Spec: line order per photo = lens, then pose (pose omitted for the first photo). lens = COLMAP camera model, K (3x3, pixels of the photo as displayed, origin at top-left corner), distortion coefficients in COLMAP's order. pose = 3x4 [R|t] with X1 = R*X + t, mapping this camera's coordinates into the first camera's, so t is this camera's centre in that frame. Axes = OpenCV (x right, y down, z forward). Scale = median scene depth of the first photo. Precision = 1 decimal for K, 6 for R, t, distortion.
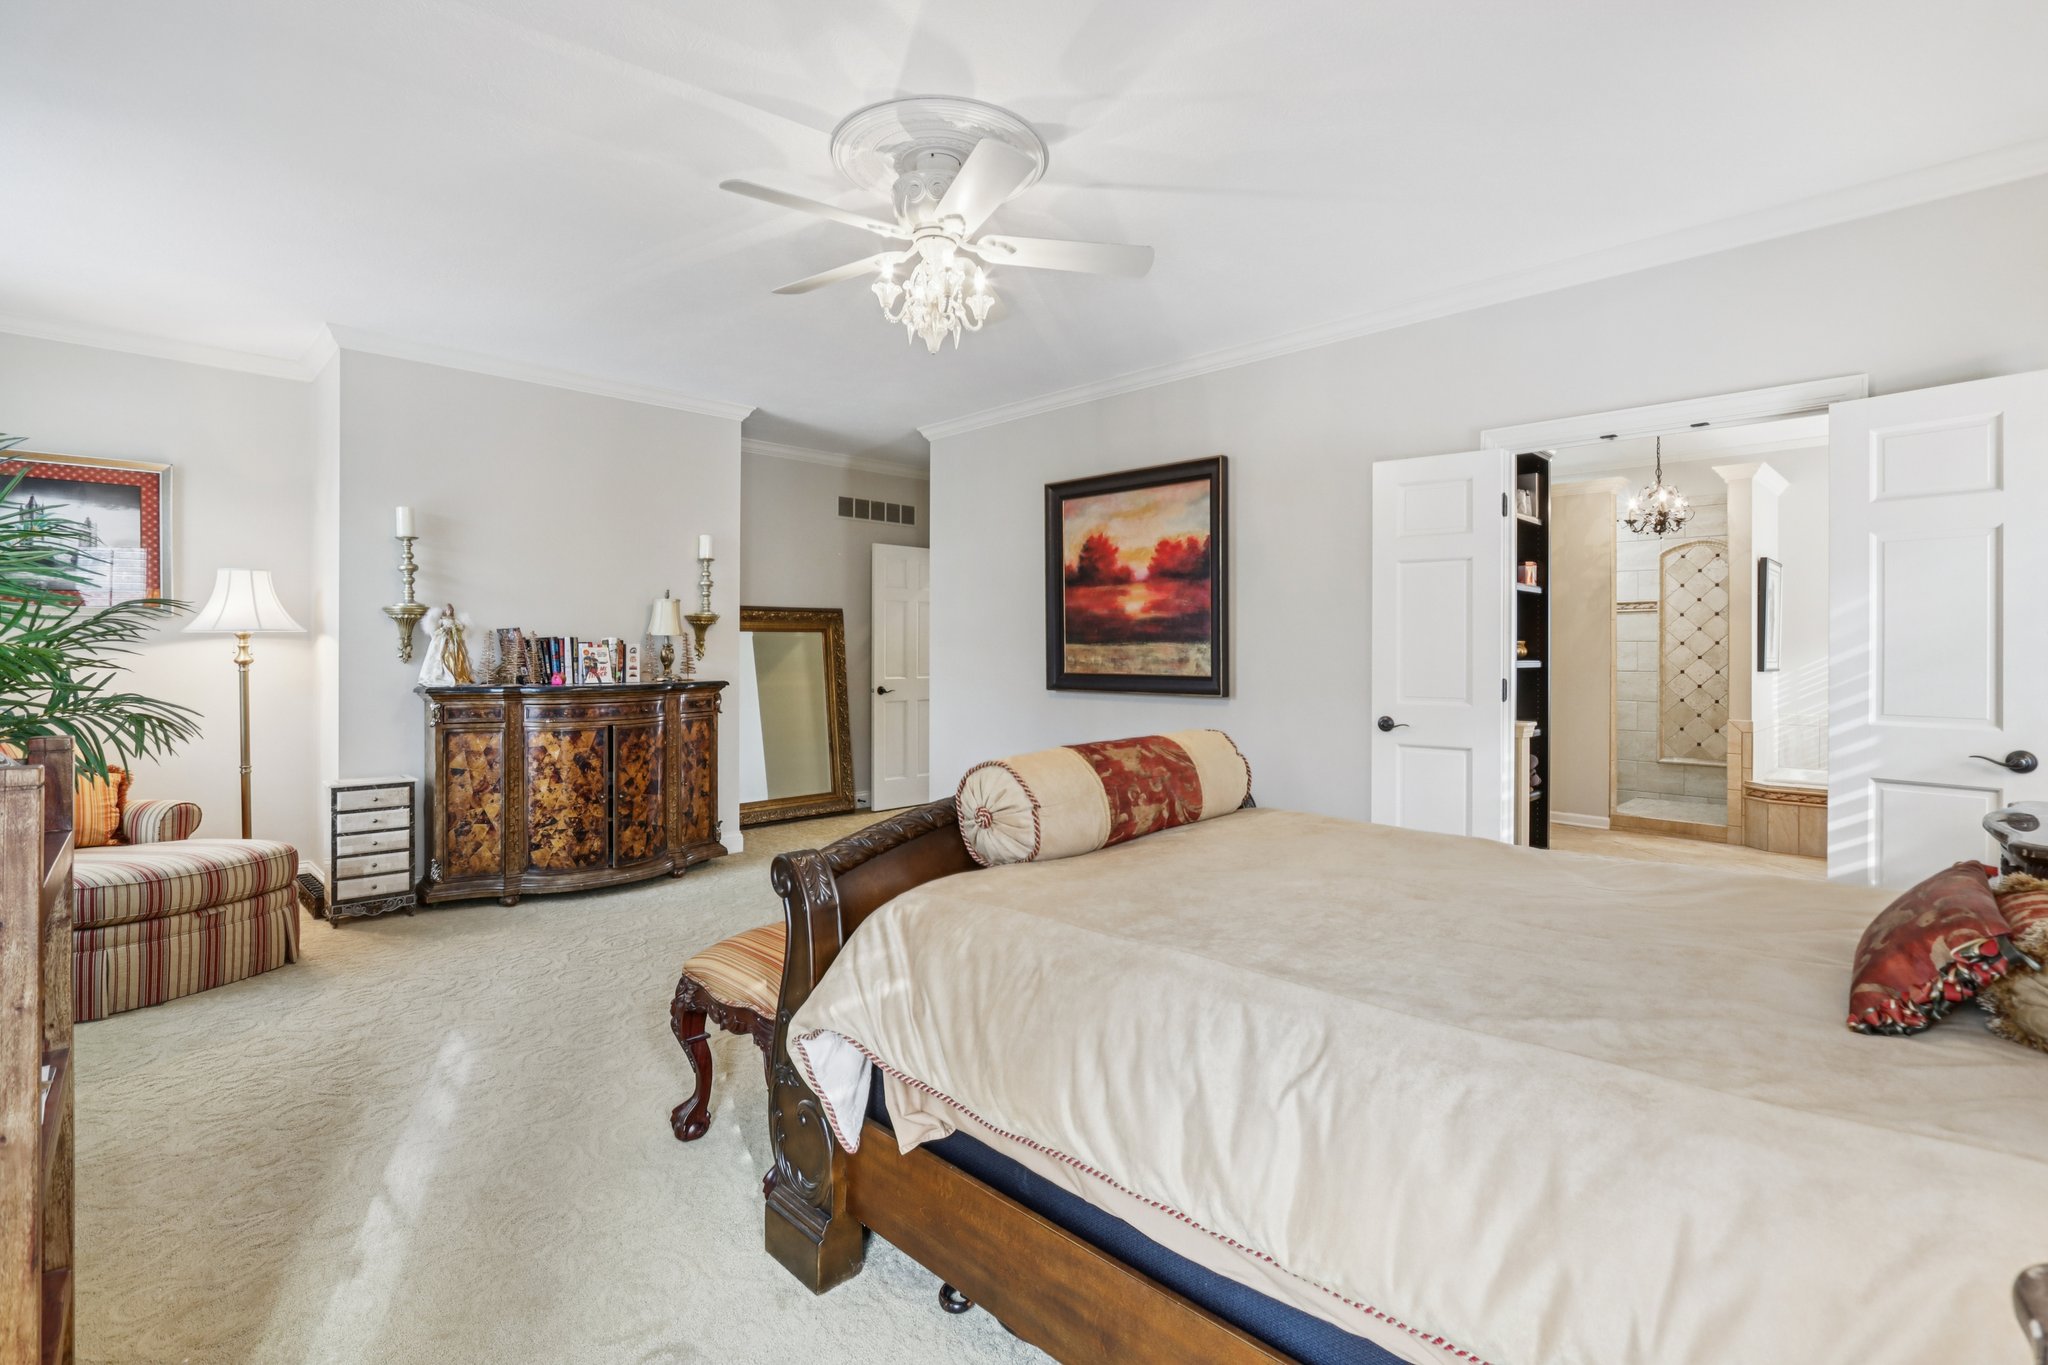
lens RADIAL K [[951.3, 0, 1013.0], [0, 951.3, 647.9], [0, 0, 1]] dist [-0.018072, 0.000410]
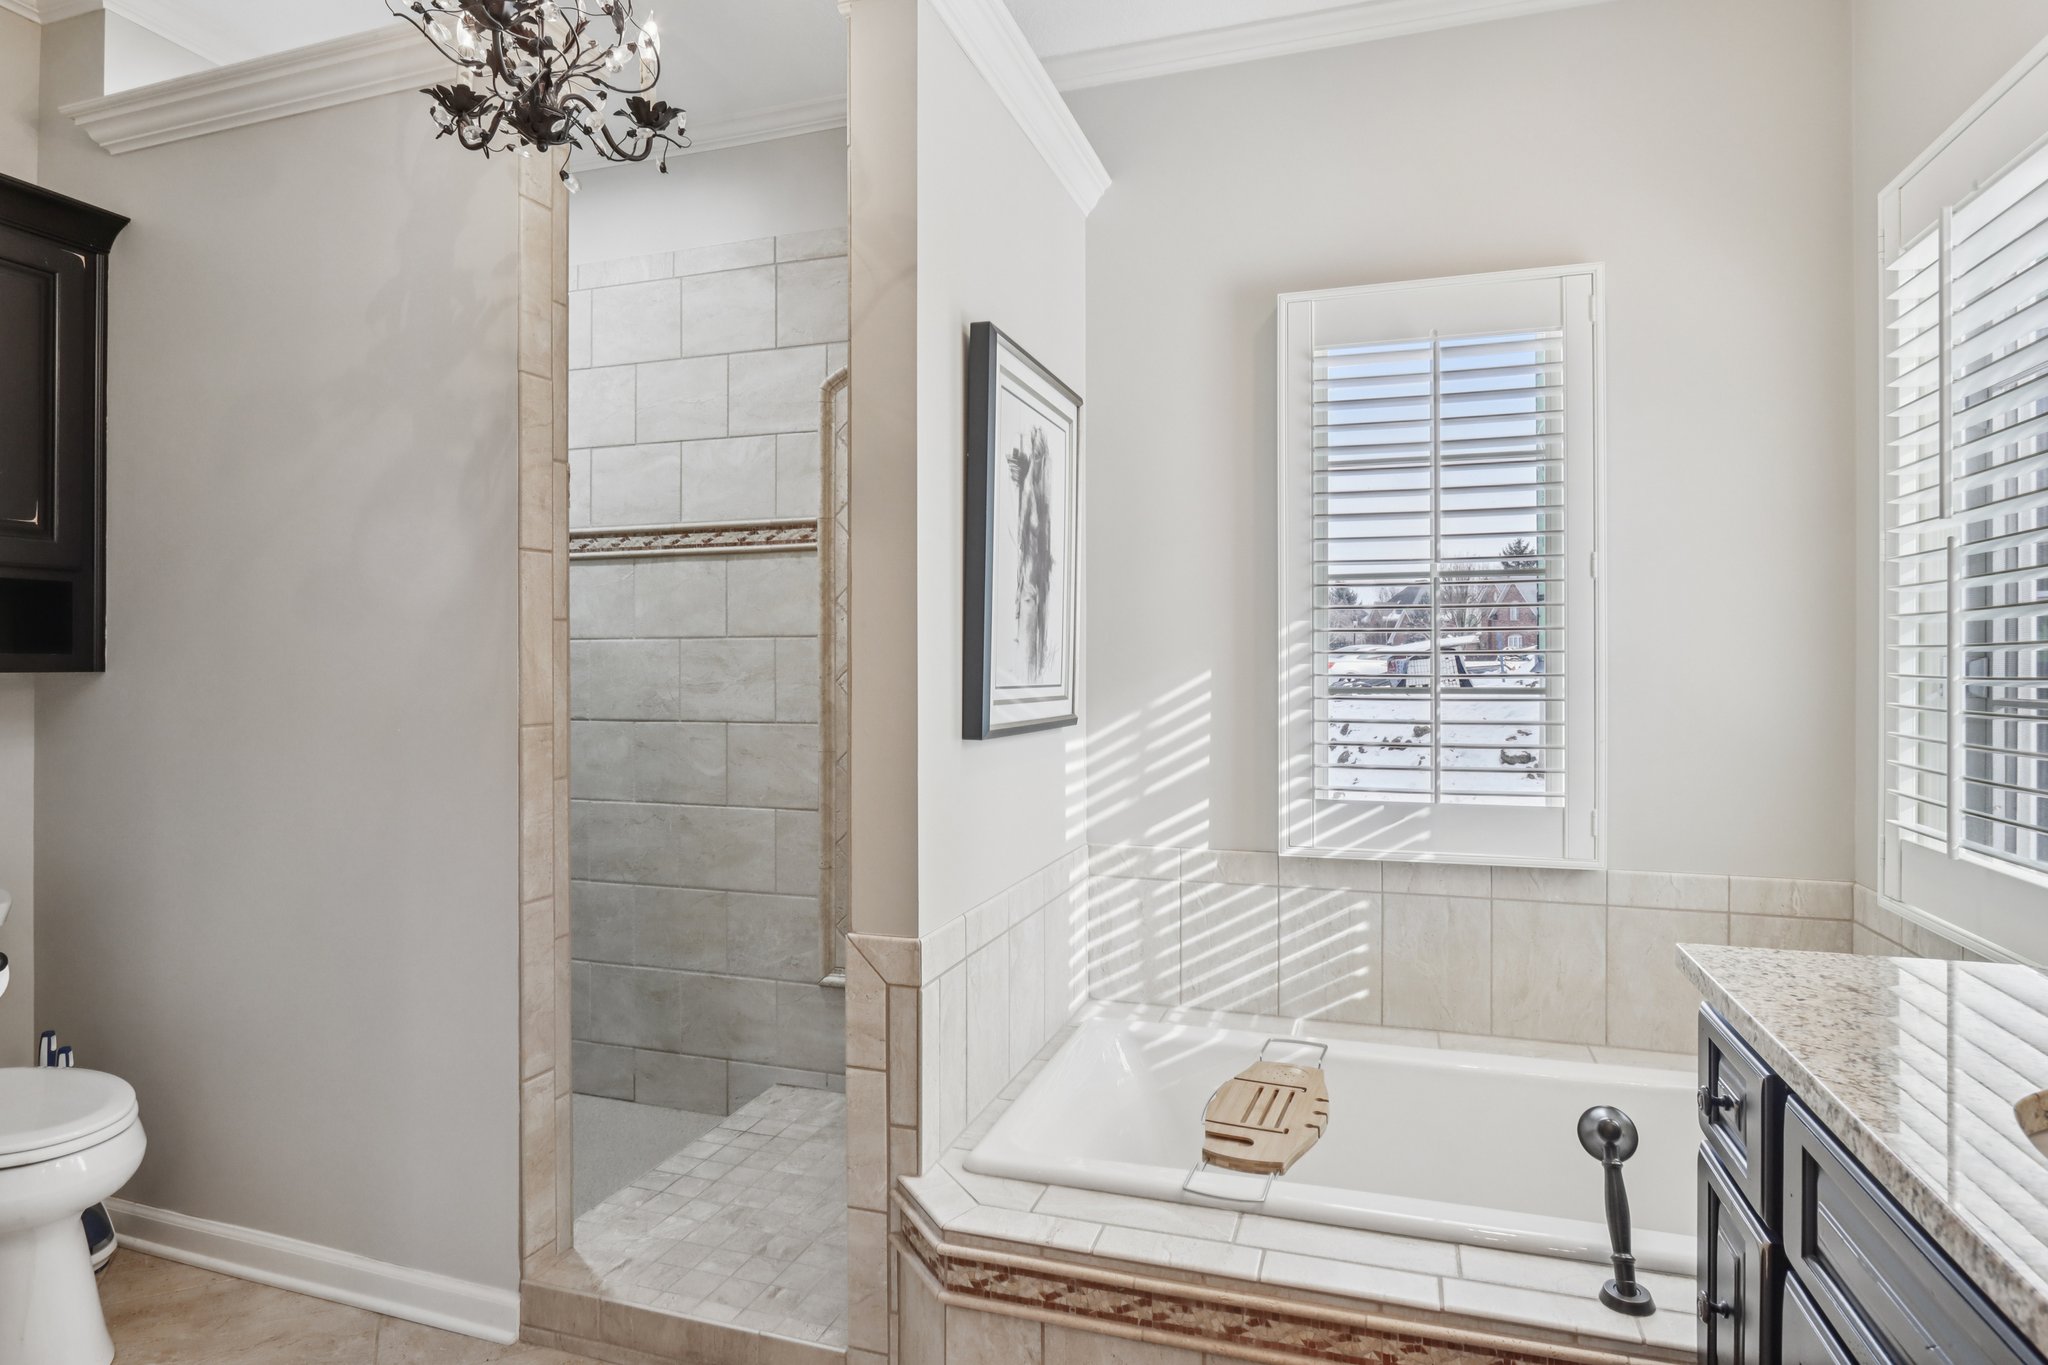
lens RADIAL K [[1139.9, 0, 1012.1], [0, 1139.9, 652.8], [0, 0, 1]] dist [-0.026663, 0.025578]
pose [[0.889123, 0.001720, 0.457666, 0.562079], [0.000467, 0.999989, -0.004665, 0.001101], [-0.457669, 0.004361, 0.889112, 0.601879]]
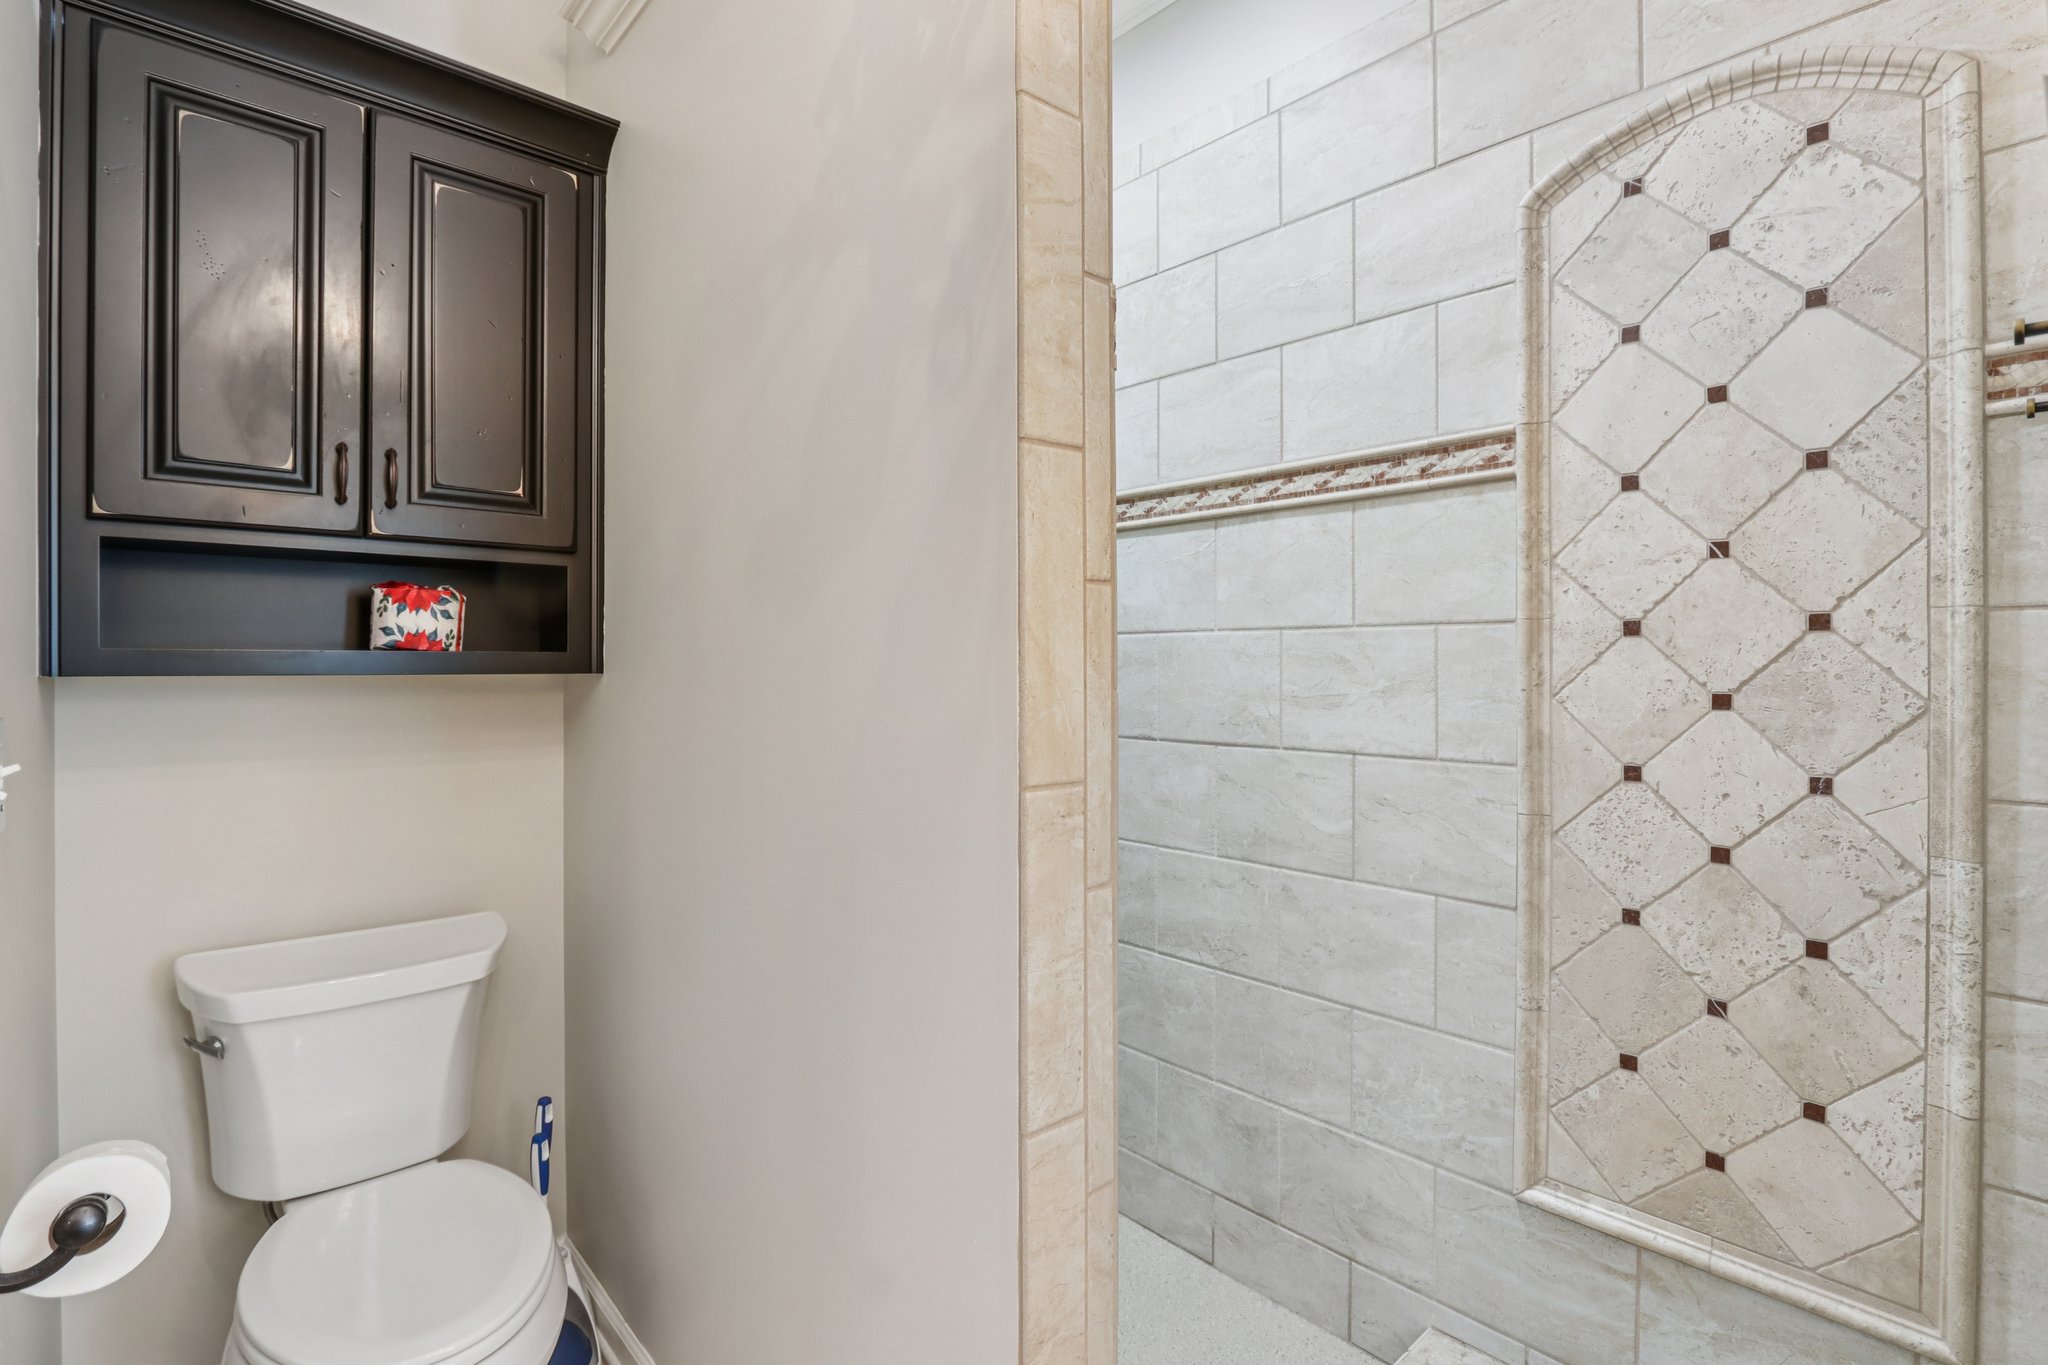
lens RADIAL K [[956.4, 0, 1001.1], [0, 956.4, 661.3], [0, 0, 1]] dist [-0.024822, 0.005244]
pose [[0.998914, 0.000691, -0.046583, 0.586379], [-0.000598, 0.999998, 0.002018, 0.001518], [0.046585, -0.001988, 0.998912, 0.794713]]
